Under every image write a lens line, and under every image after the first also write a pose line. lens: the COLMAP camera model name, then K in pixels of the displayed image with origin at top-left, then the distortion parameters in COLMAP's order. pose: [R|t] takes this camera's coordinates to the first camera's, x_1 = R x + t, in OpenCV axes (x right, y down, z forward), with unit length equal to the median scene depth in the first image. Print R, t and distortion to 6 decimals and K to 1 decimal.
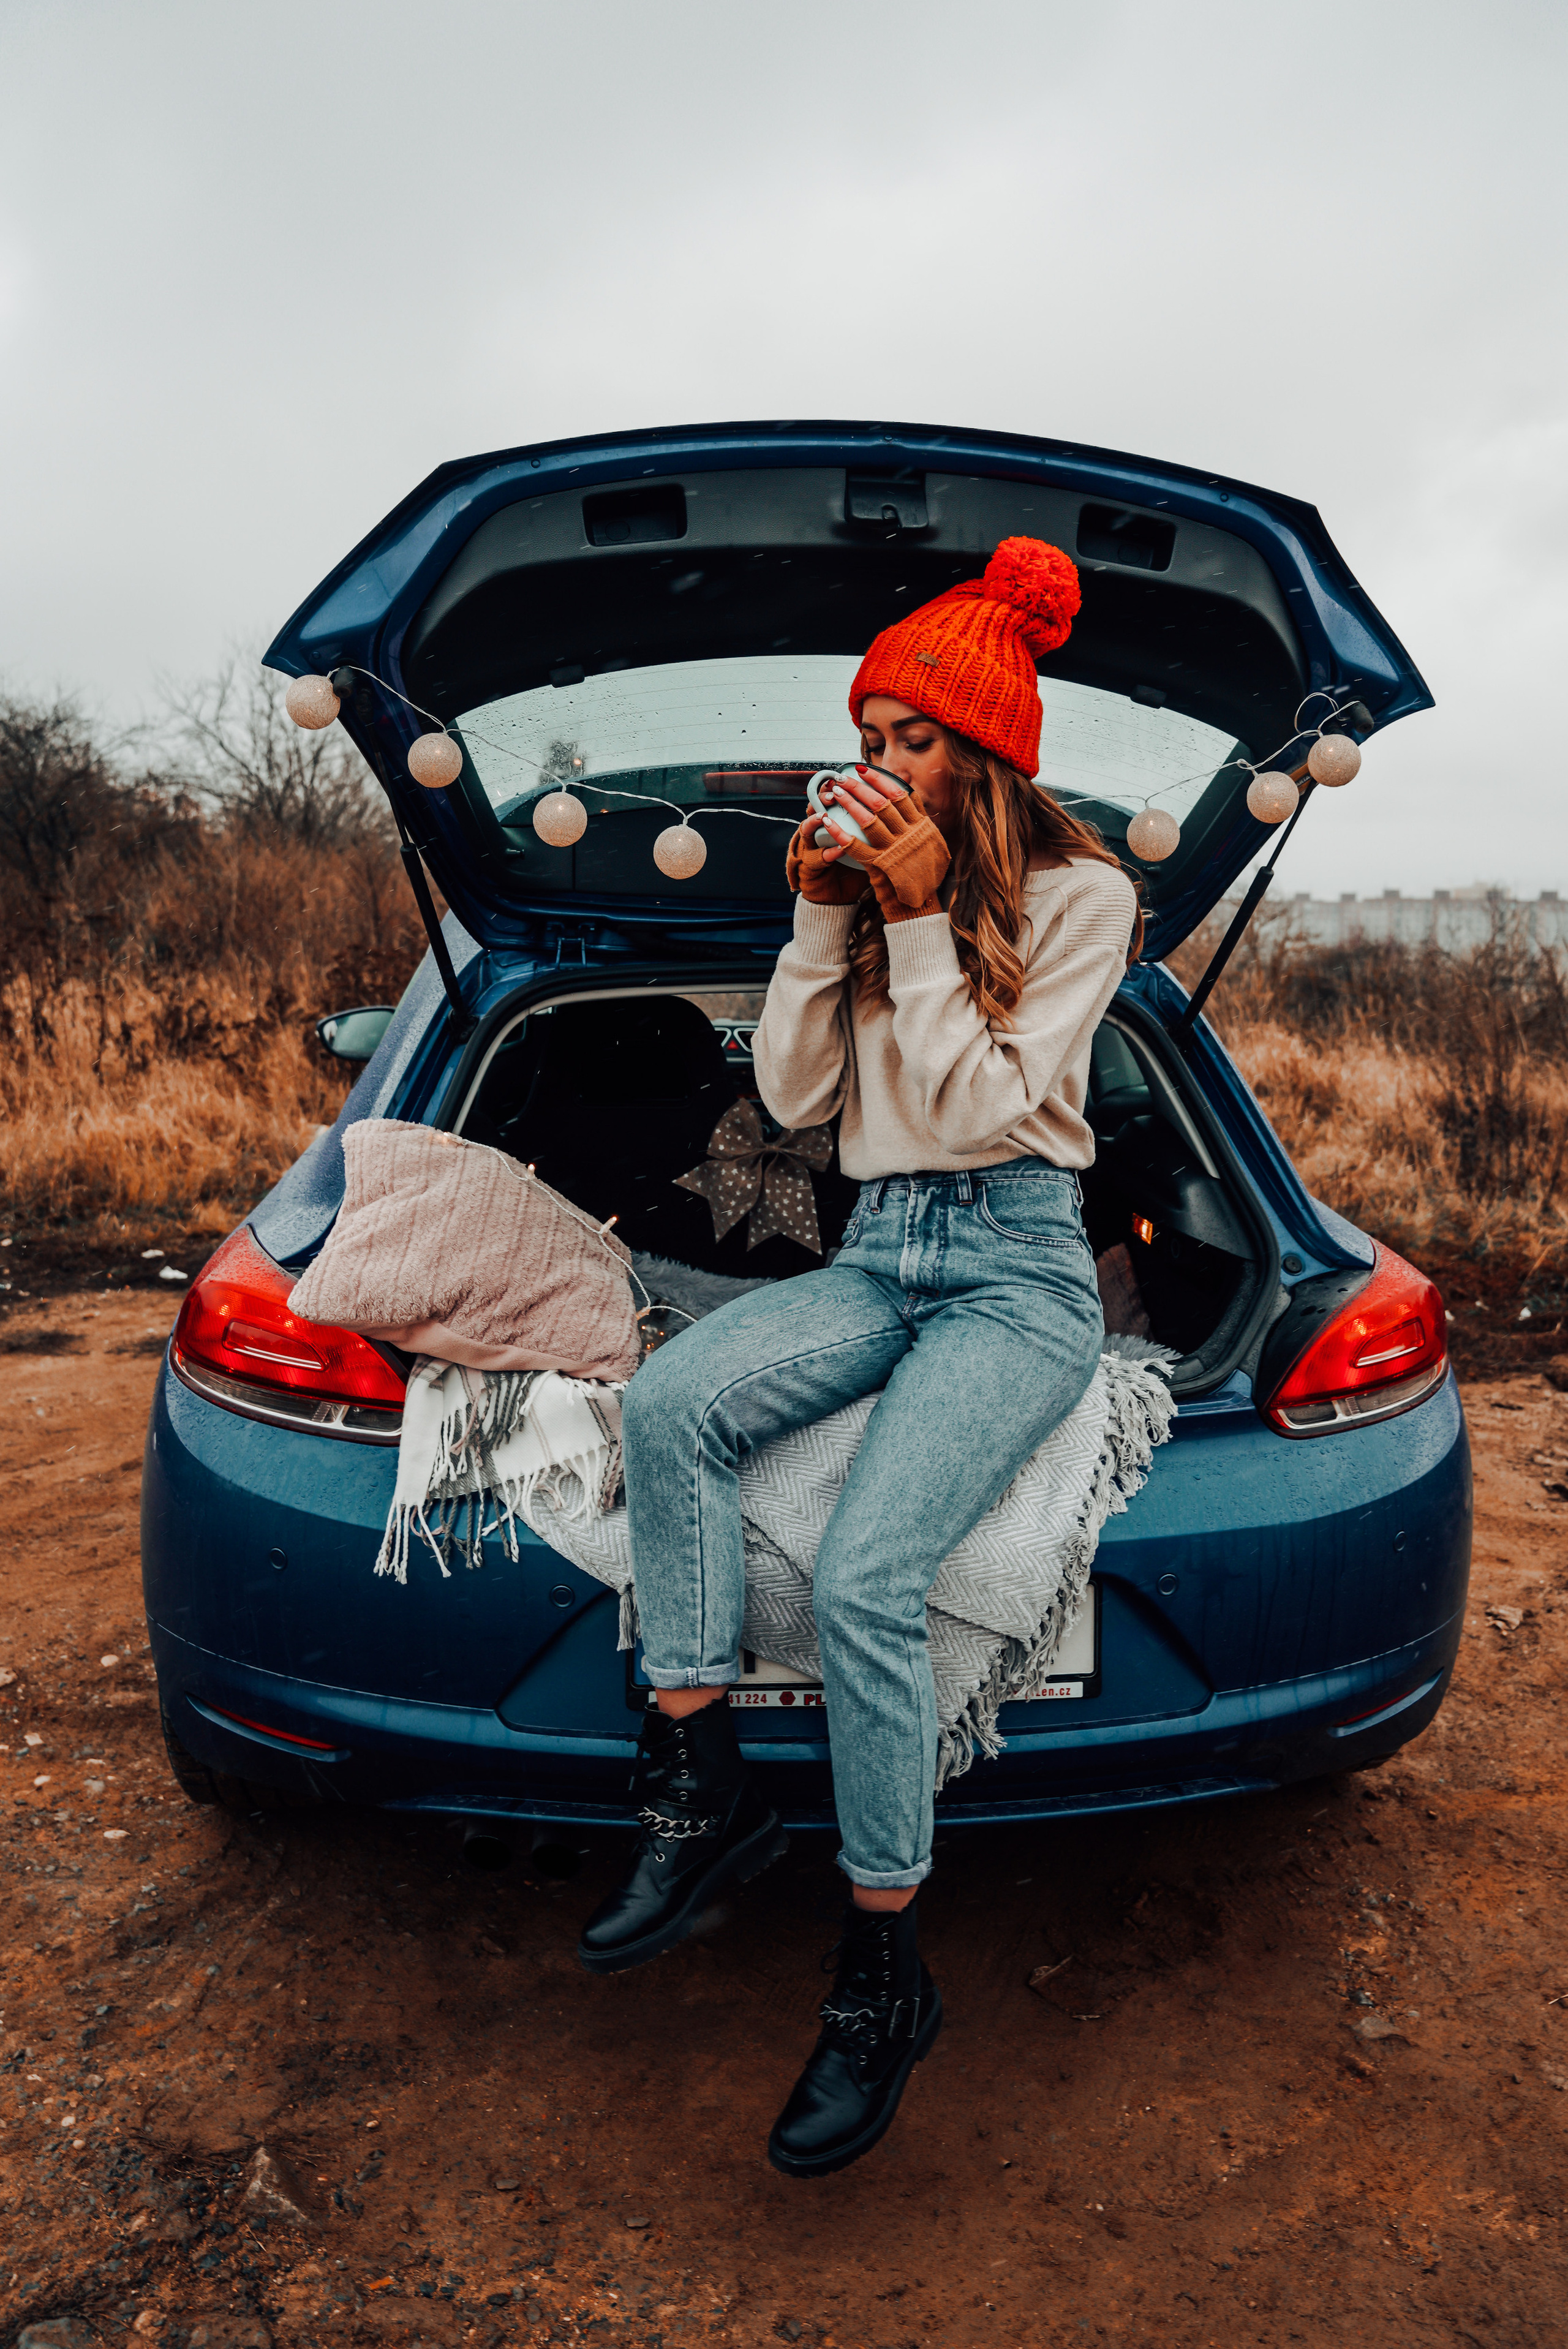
lens RADIAL K [[1695.1, 0, 788.9], [0, 1695.1, 1179.9], [0, 0, 1]] dist [-0.084228, 0.008992]
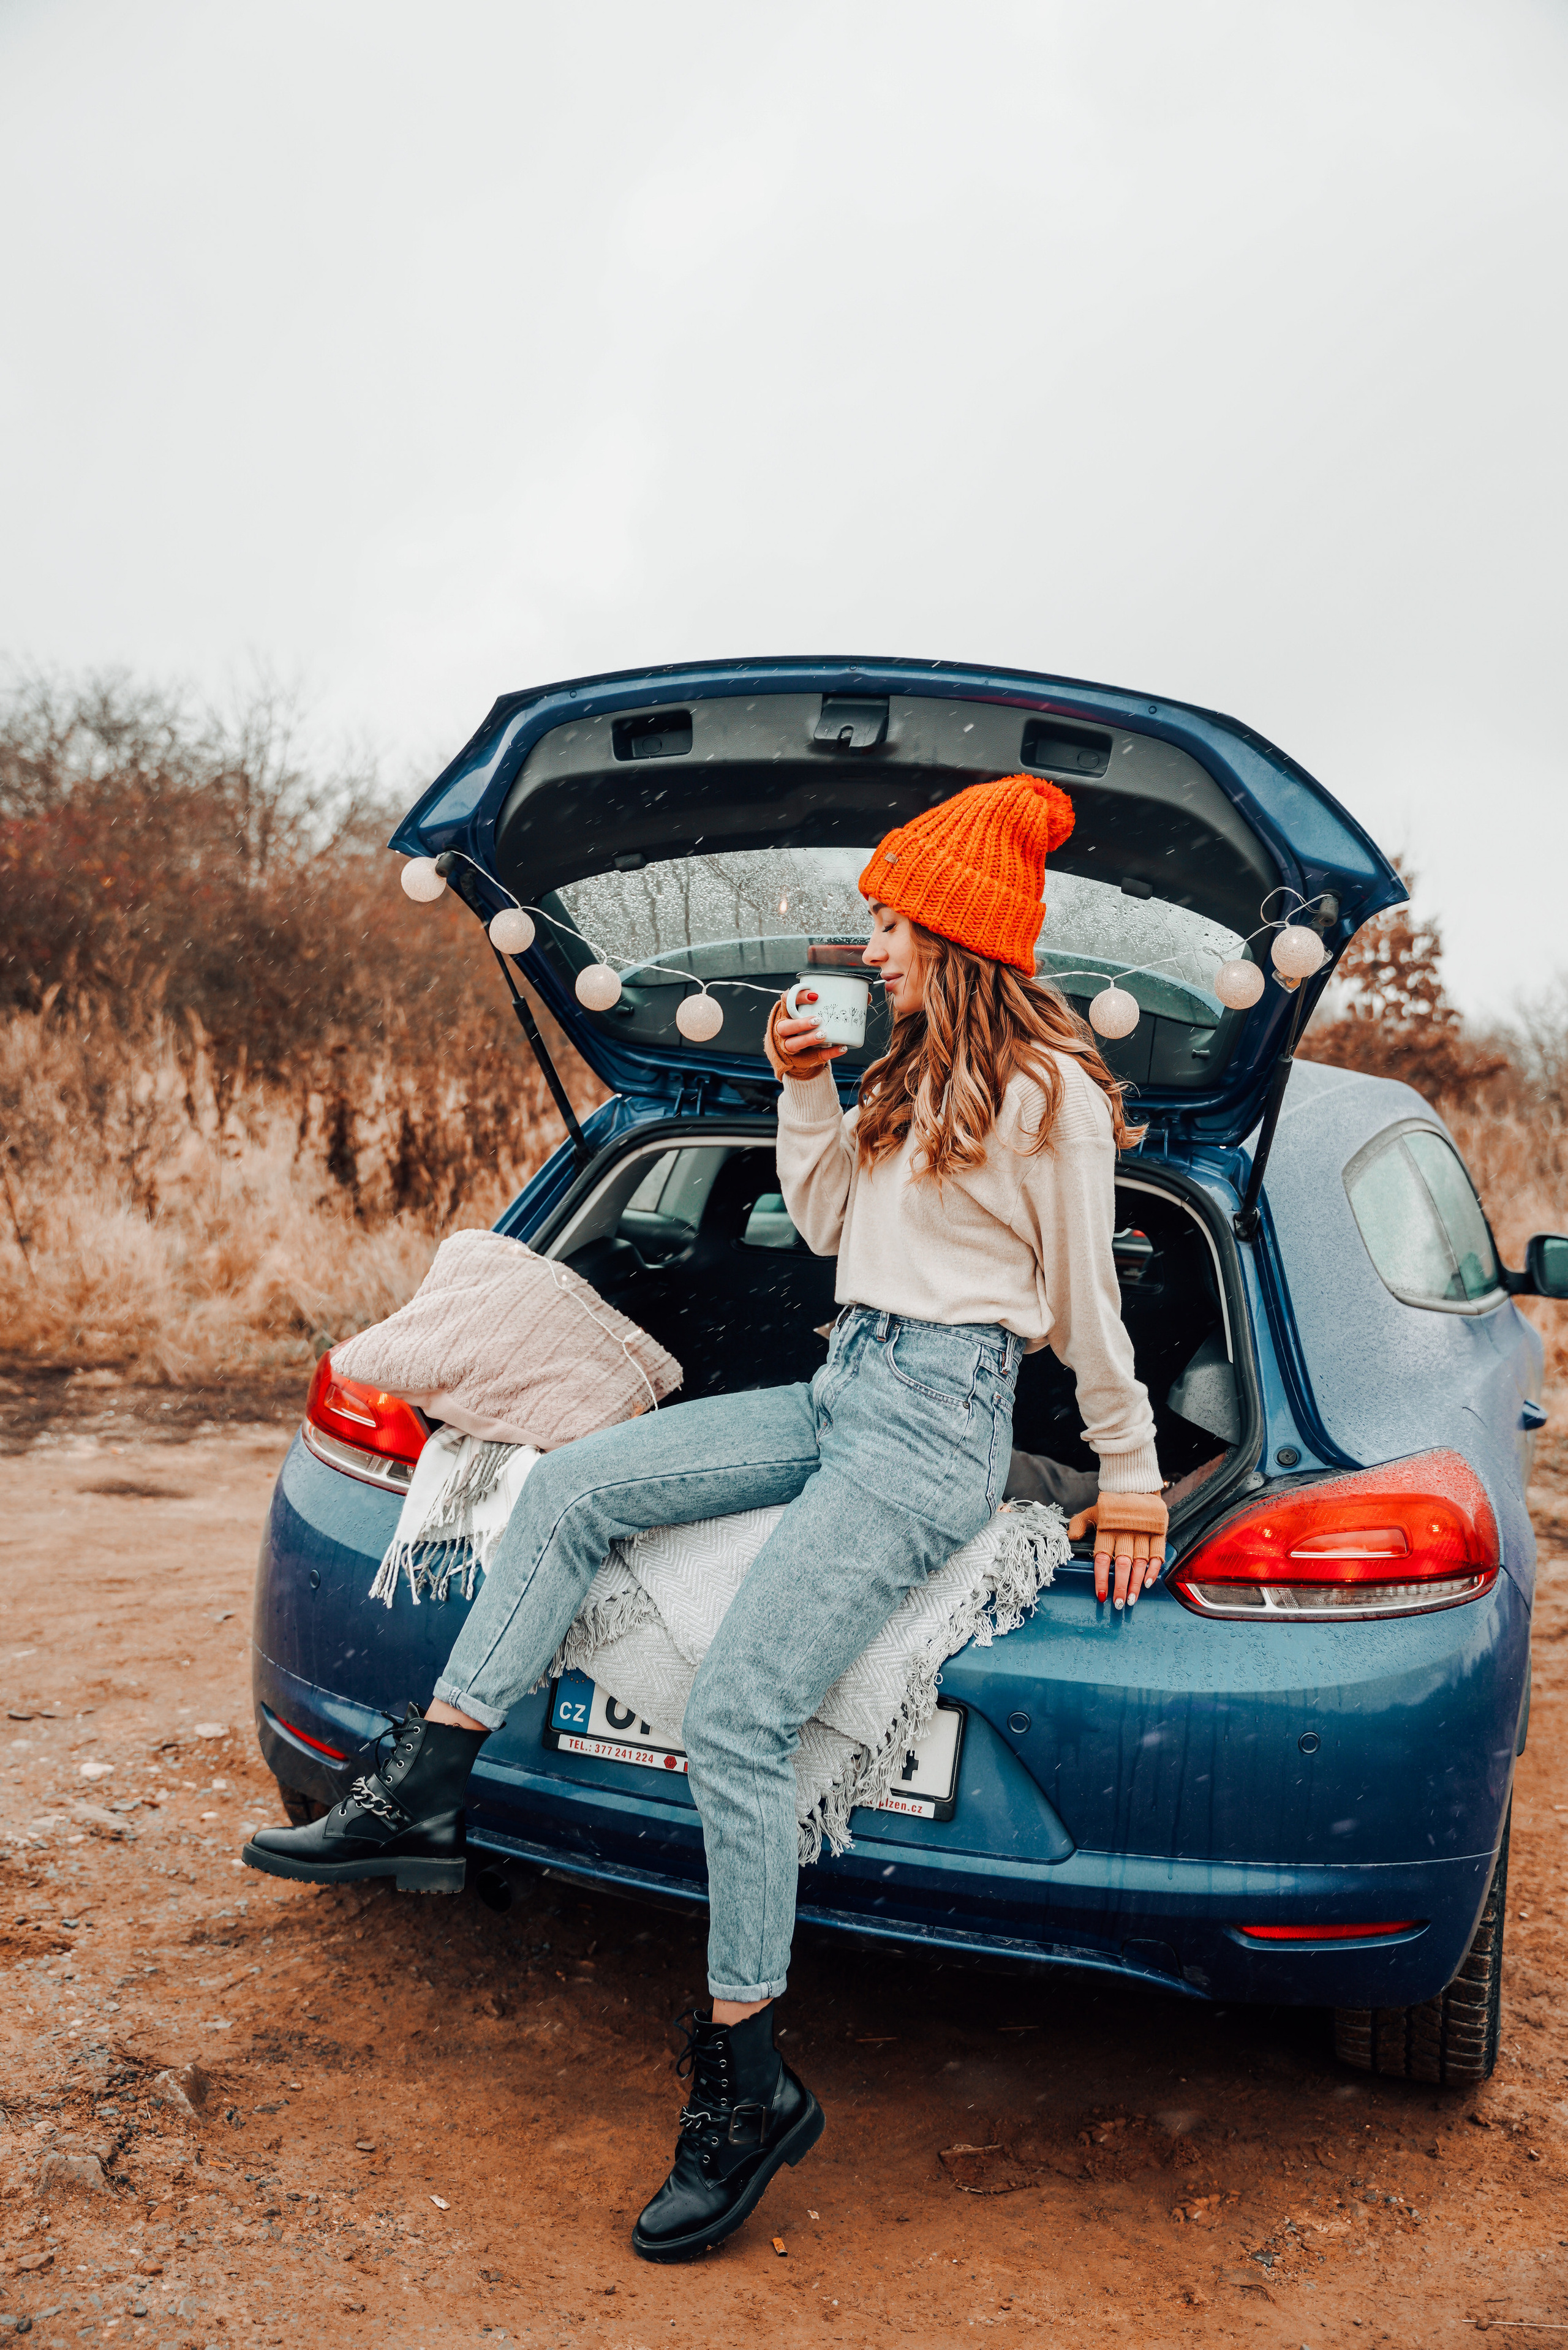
lens RADIAL K [[2315.9, 0, 779.4], [0, 2315.9, 1179.4], [0, 0, 1]] dist [-0.001748, 0.000000]
pose [[0.912601, 0.072439, -0.402383, 0.650927], [-0.118522, 0.988791, -0.090799, 0.055677], [0.391295, 0.130554, 0.910958, -0.417730]]
